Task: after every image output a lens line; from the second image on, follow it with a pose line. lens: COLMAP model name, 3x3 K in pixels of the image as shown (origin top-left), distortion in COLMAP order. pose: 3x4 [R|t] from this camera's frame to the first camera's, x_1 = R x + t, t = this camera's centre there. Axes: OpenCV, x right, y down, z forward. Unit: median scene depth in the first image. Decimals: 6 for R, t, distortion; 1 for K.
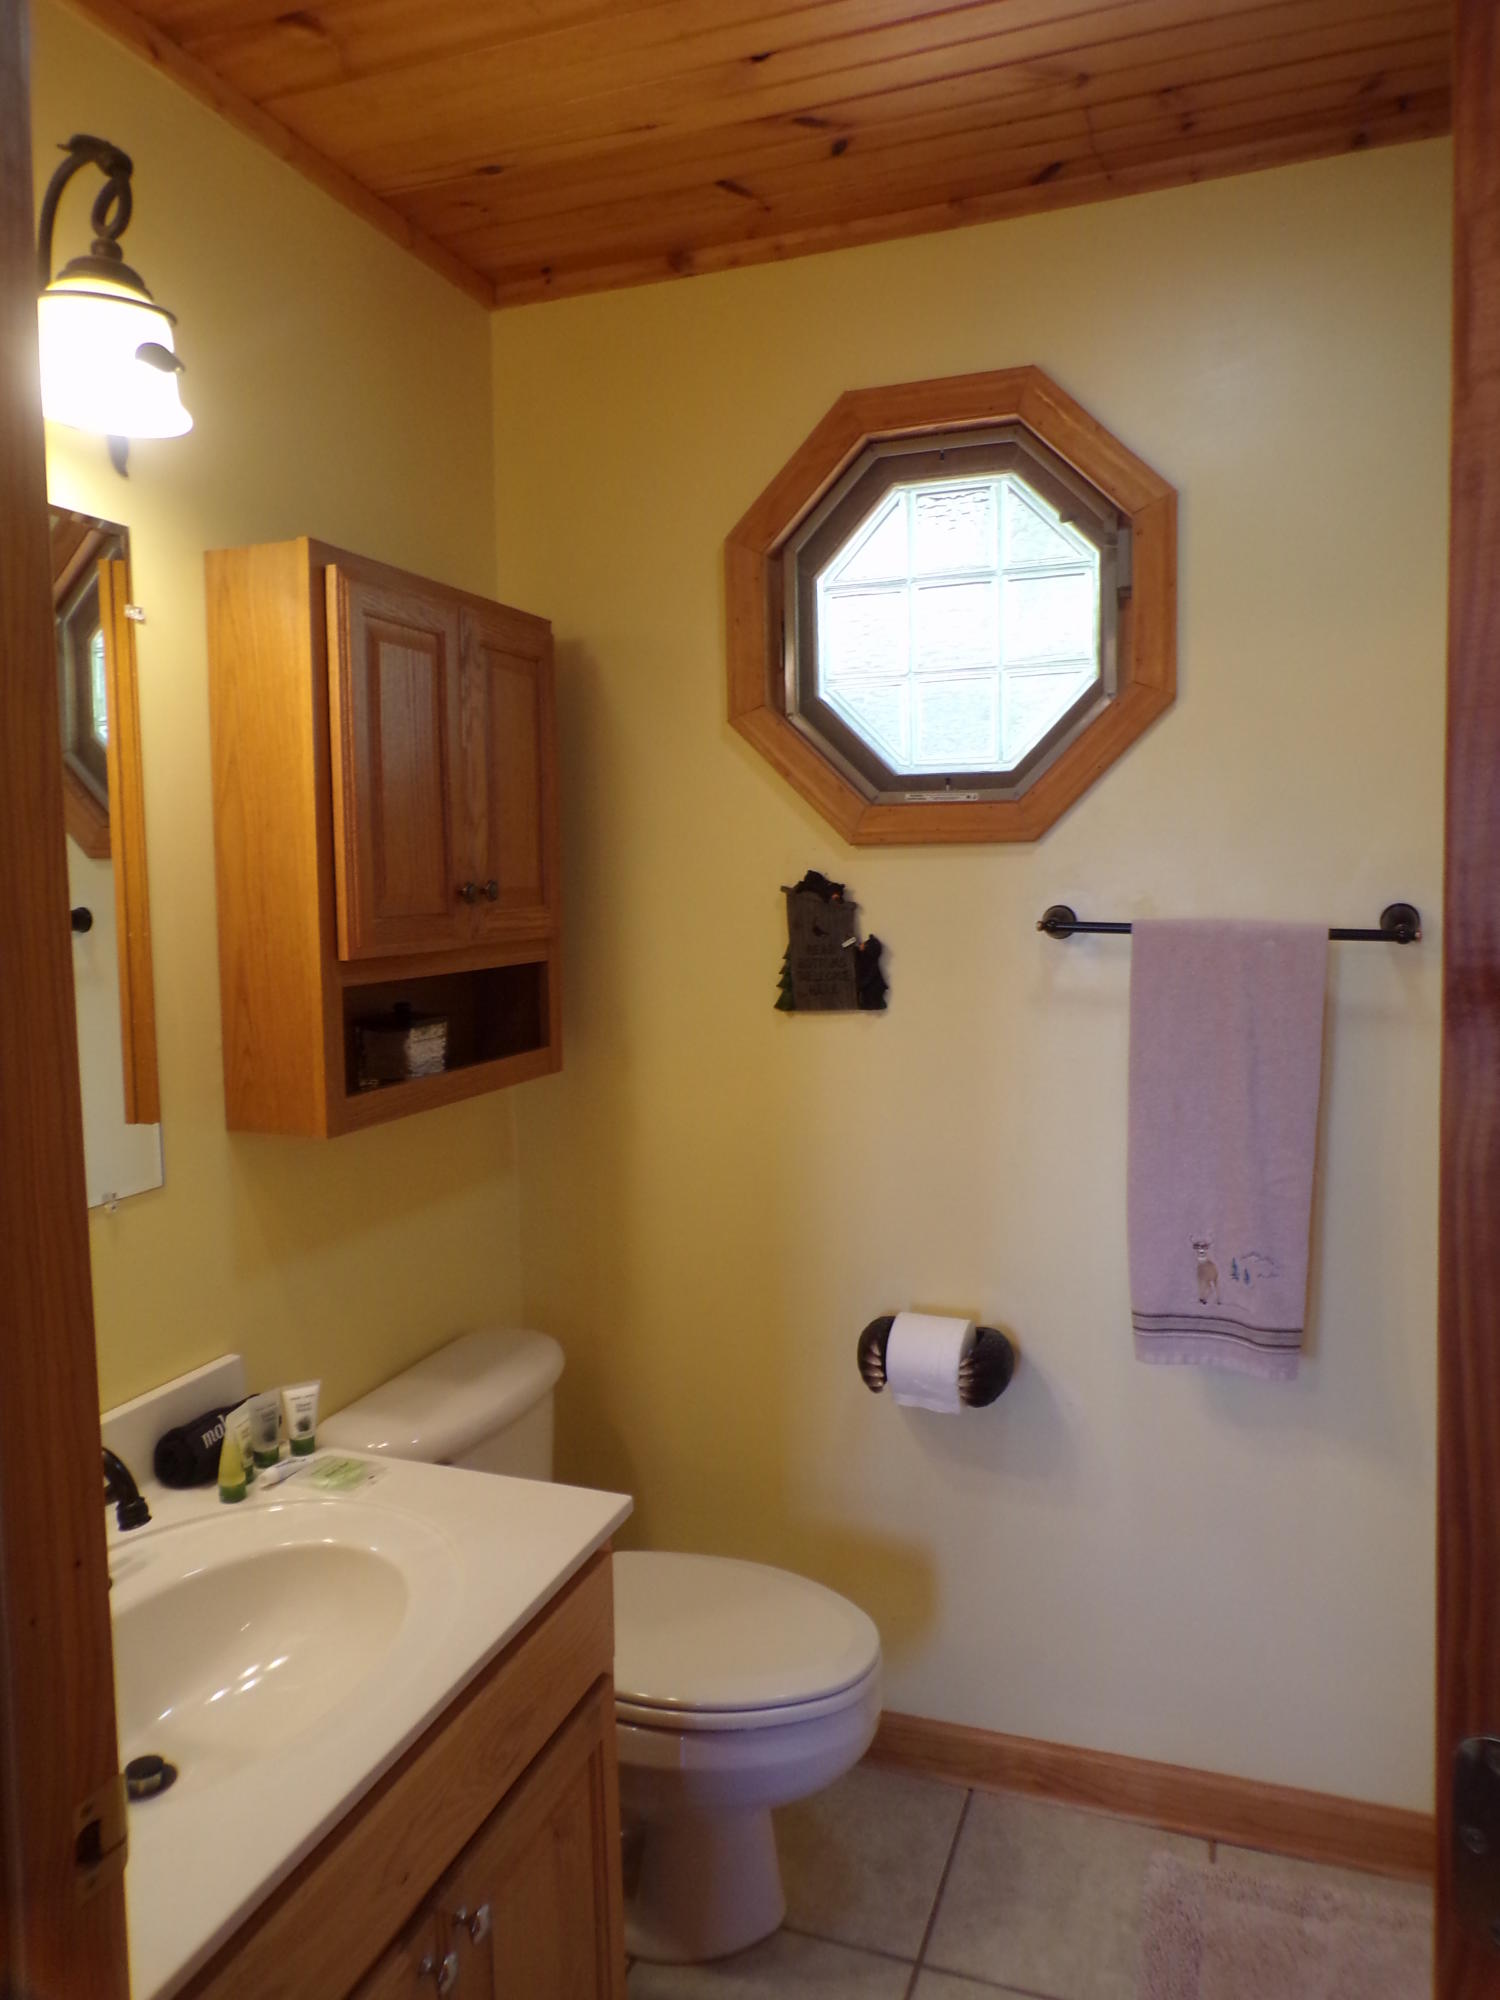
lens RADIAL K [[1299.1, 0, 750.0], [0, 1299.1, 1000.0], [0, 0, 1]] dist [-0.029297, 0.021236]
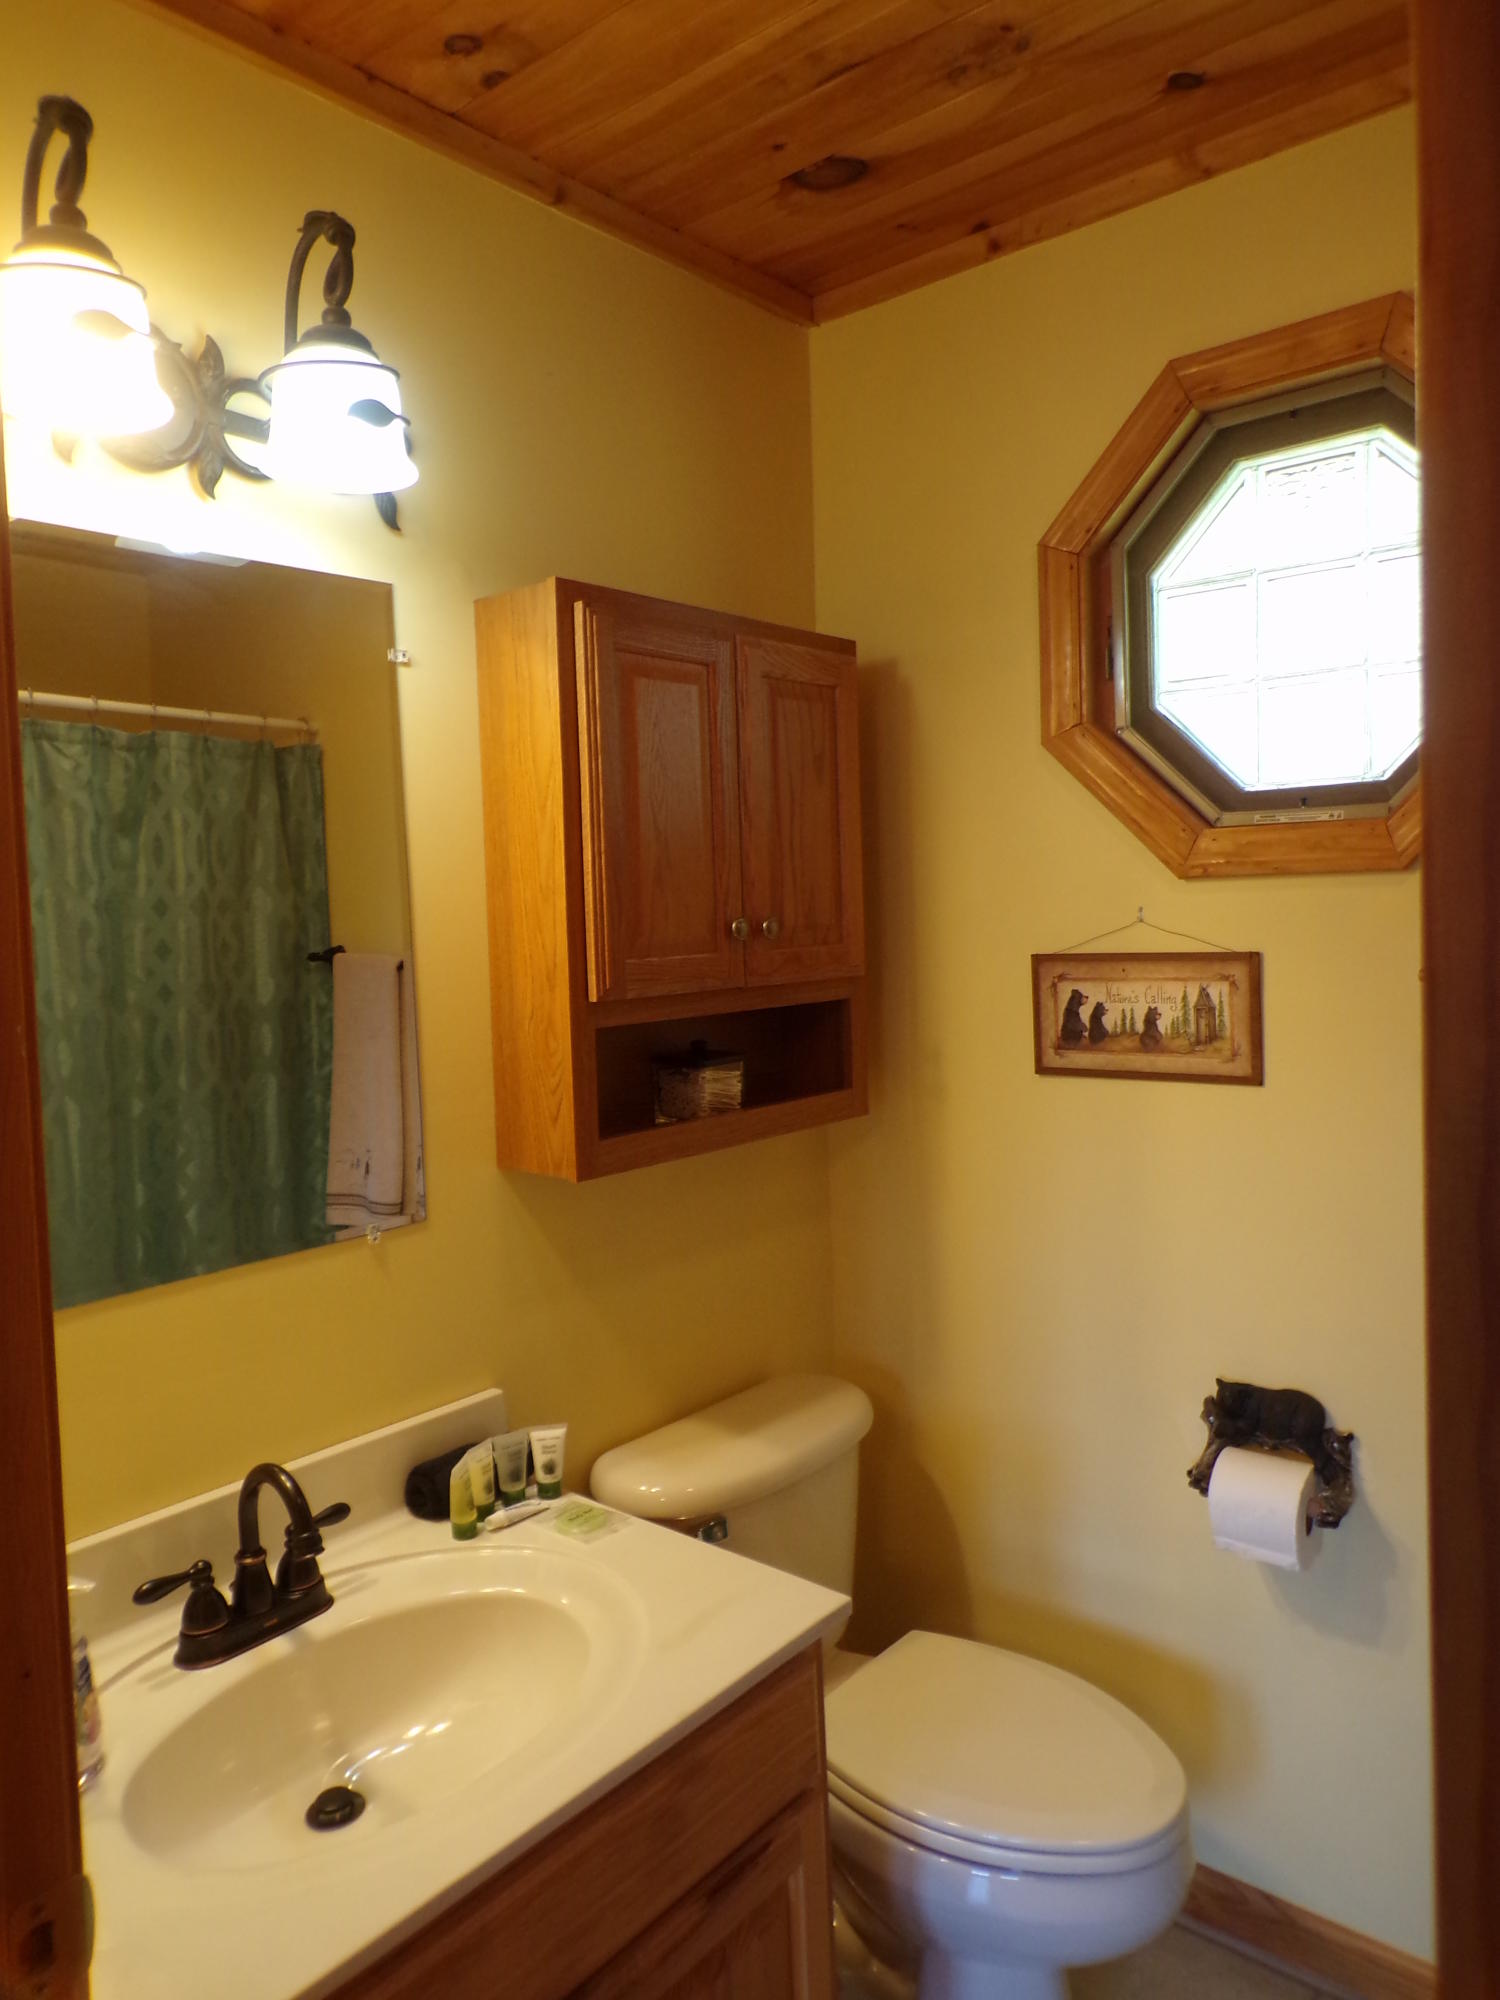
lens RADIAL K [[1299.1, 0, 750.0], [0, 1299.1, 1000.0], [0, 0, 1]] dist [-0.029297, 0.021236]
pose [[0.946906, 0.016277, -0.321099, 0.095705], [-0.022351, 0.999634, -0.015240, -0.015407], [0.320734, 0.021608, 0.946923, 0.083344]]
